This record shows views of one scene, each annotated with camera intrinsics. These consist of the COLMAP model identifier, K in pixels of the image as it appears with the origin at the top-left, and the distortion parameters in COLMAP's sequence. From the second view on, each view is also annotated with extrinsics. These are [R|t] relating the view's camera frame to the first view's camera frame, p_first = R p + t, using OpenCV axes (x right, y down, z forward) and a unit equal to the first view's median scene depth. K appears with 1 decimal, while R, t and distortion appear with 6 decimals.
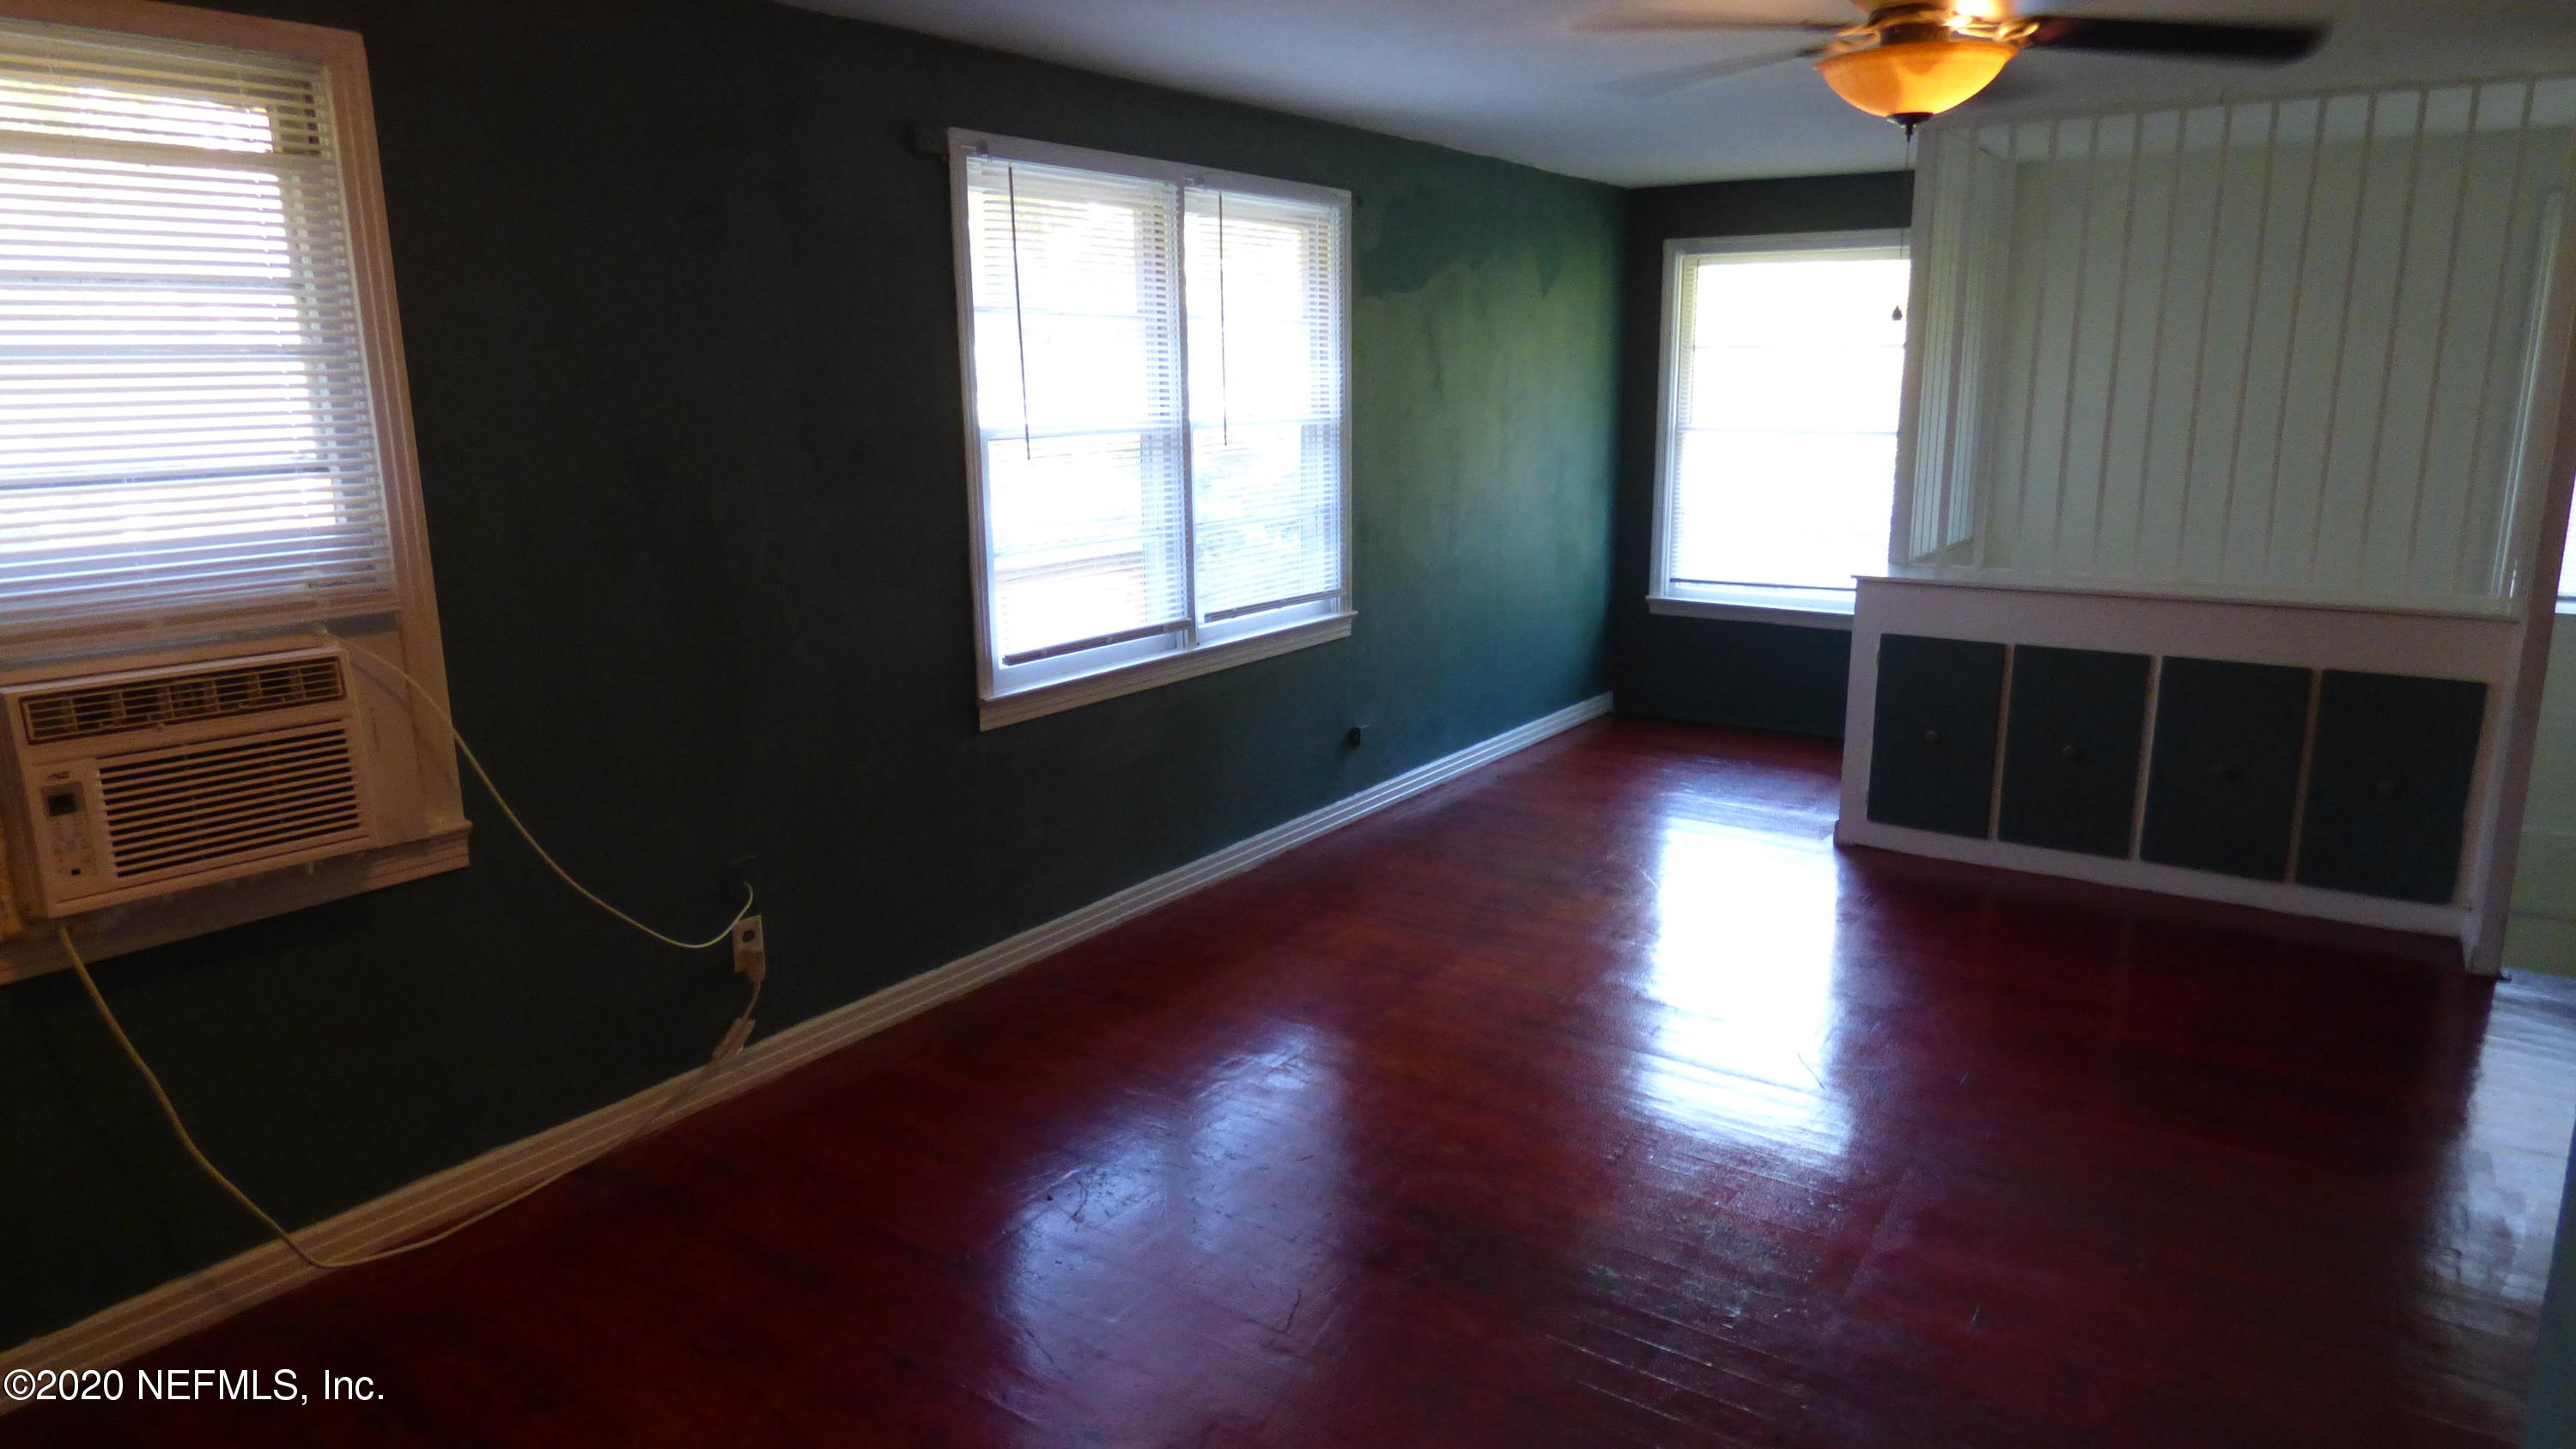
lens RADIAL K [[1544.3, 0, 1289.4], [0, 1544.3, 740.8], [0, 0, 1]] dist [0.001321, -0.049215]
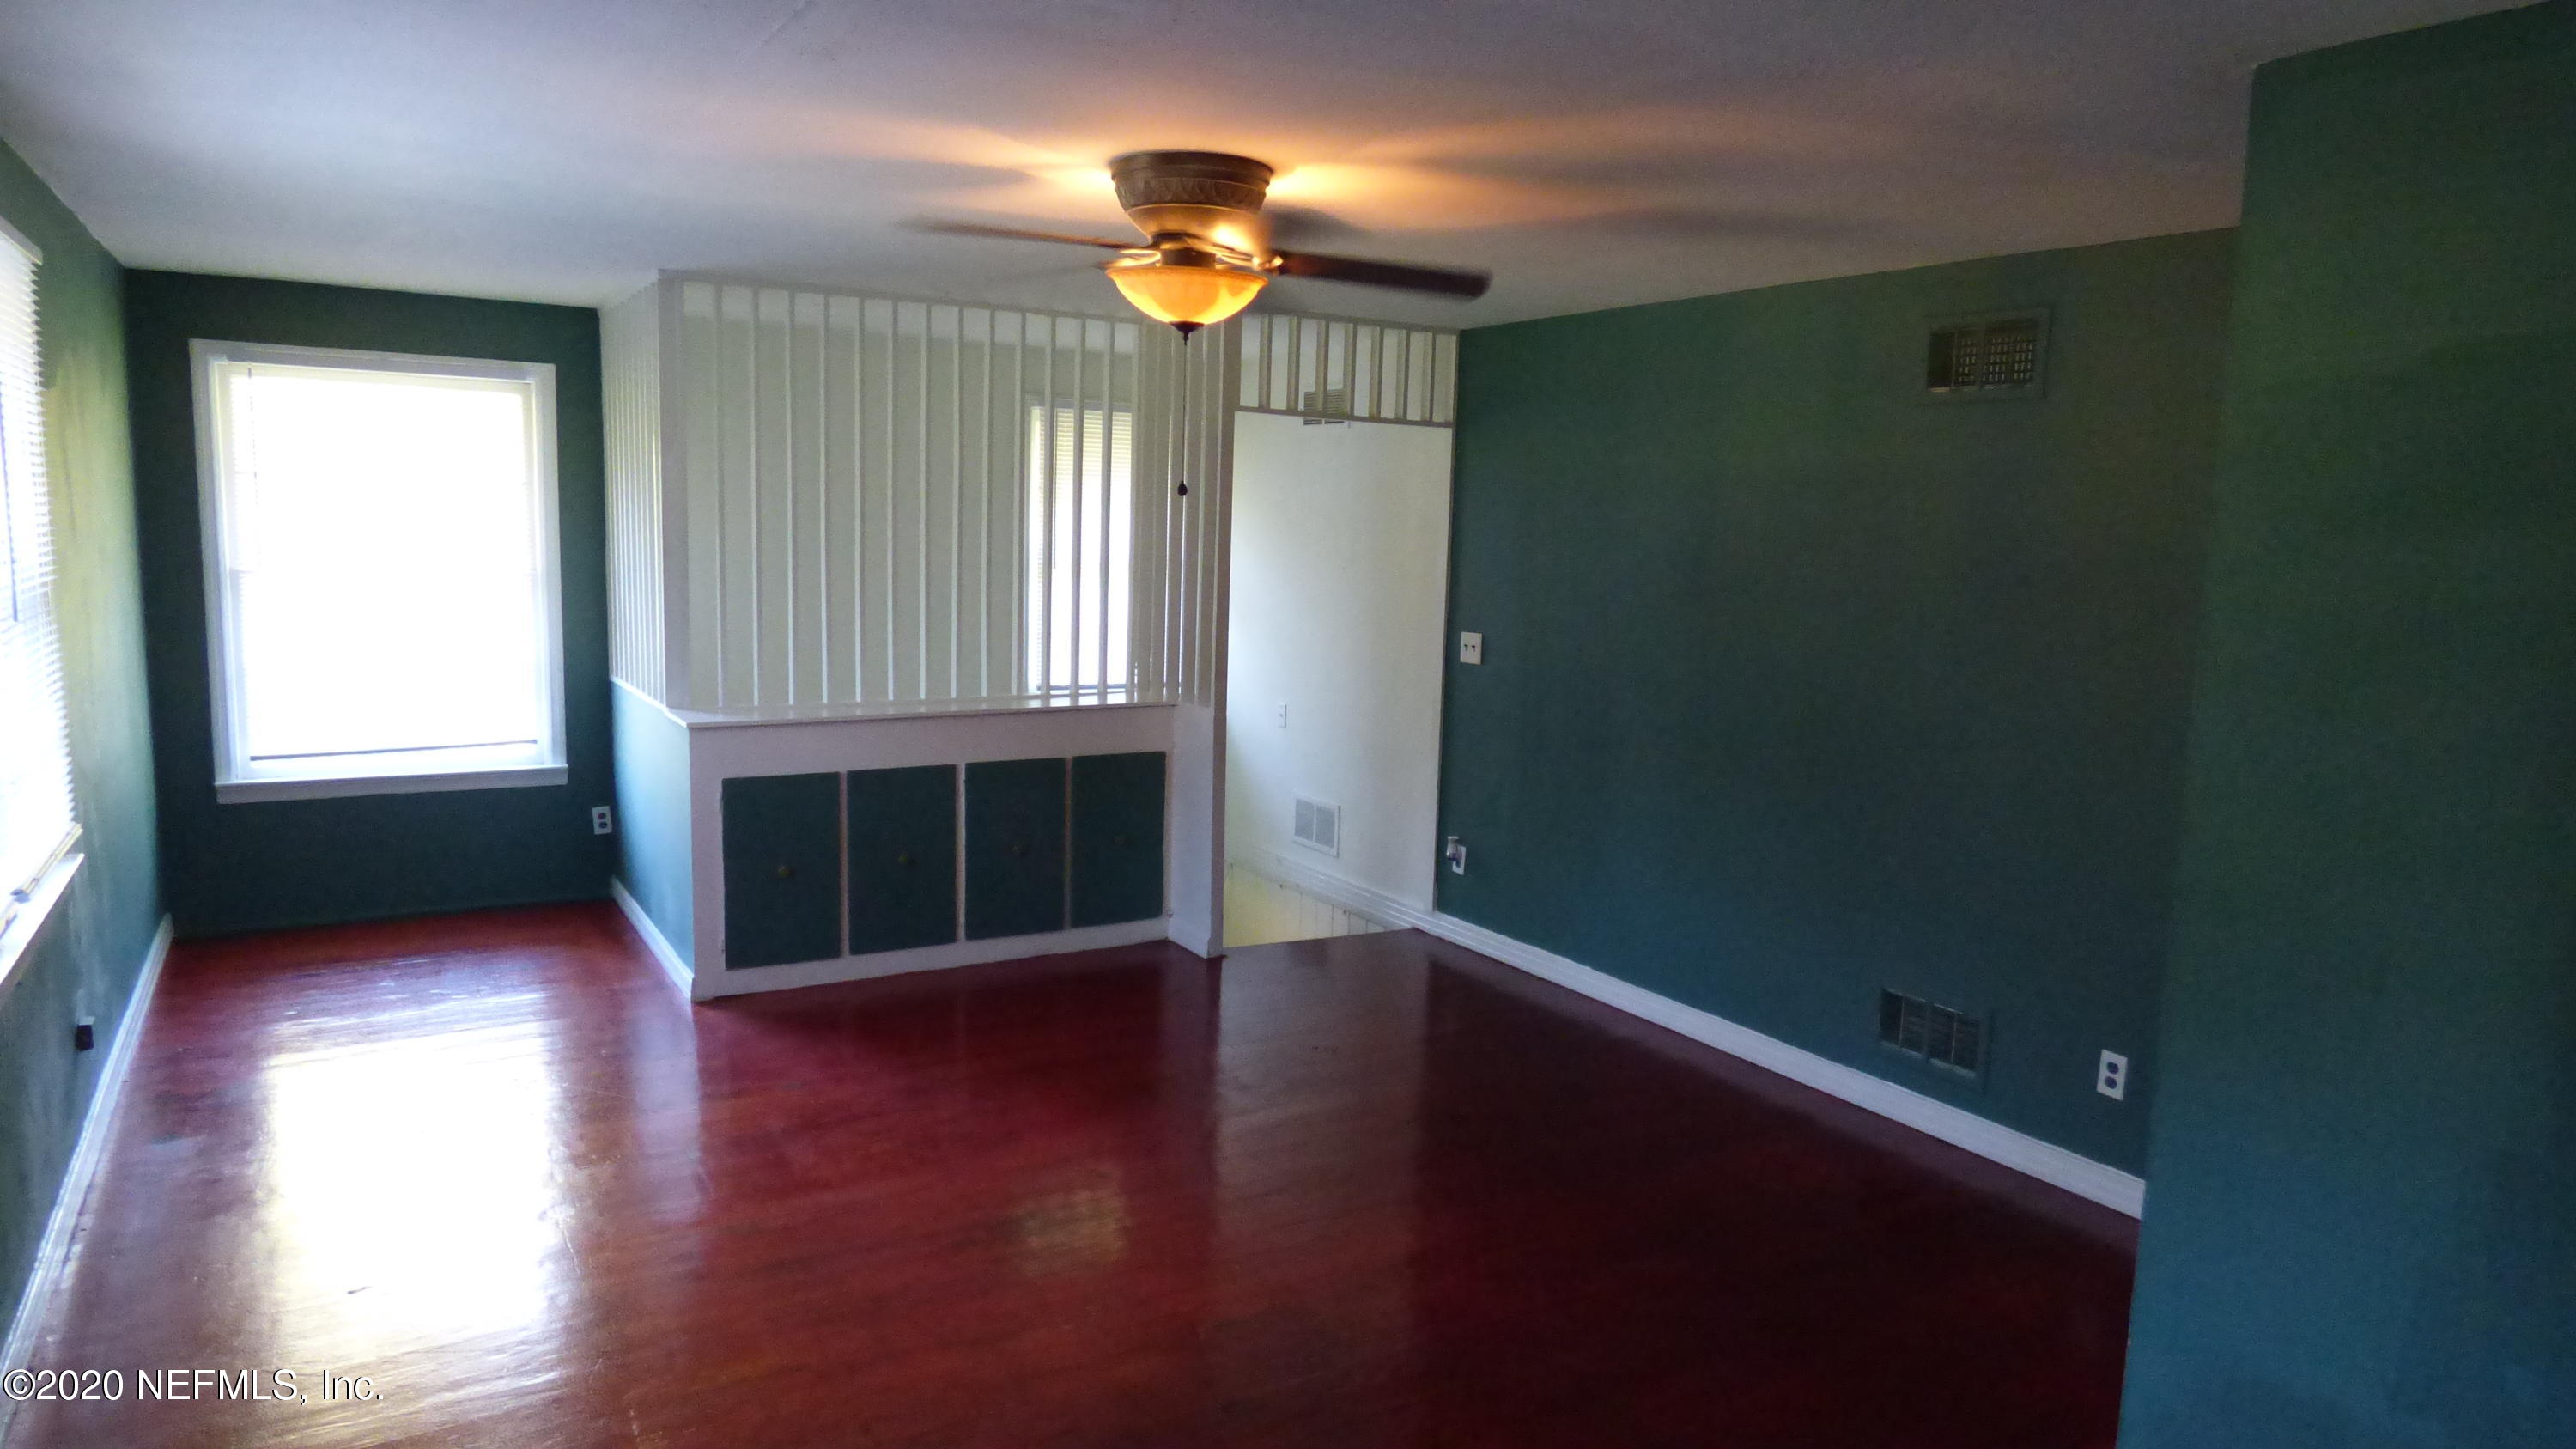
lens RADIAL K [[1582.7, 0, 1288.0], [0, 1582.7, 724.5], [0, 0, 1]] dist [0.000948, -0.019360]
pose [[0.395725, -0.090945, 0.913855, -0.415795], [0.178089, 0.983795, 0.020788, -0.062733], [-0.900936, 0.154521, 0.405509, 0.267717]]
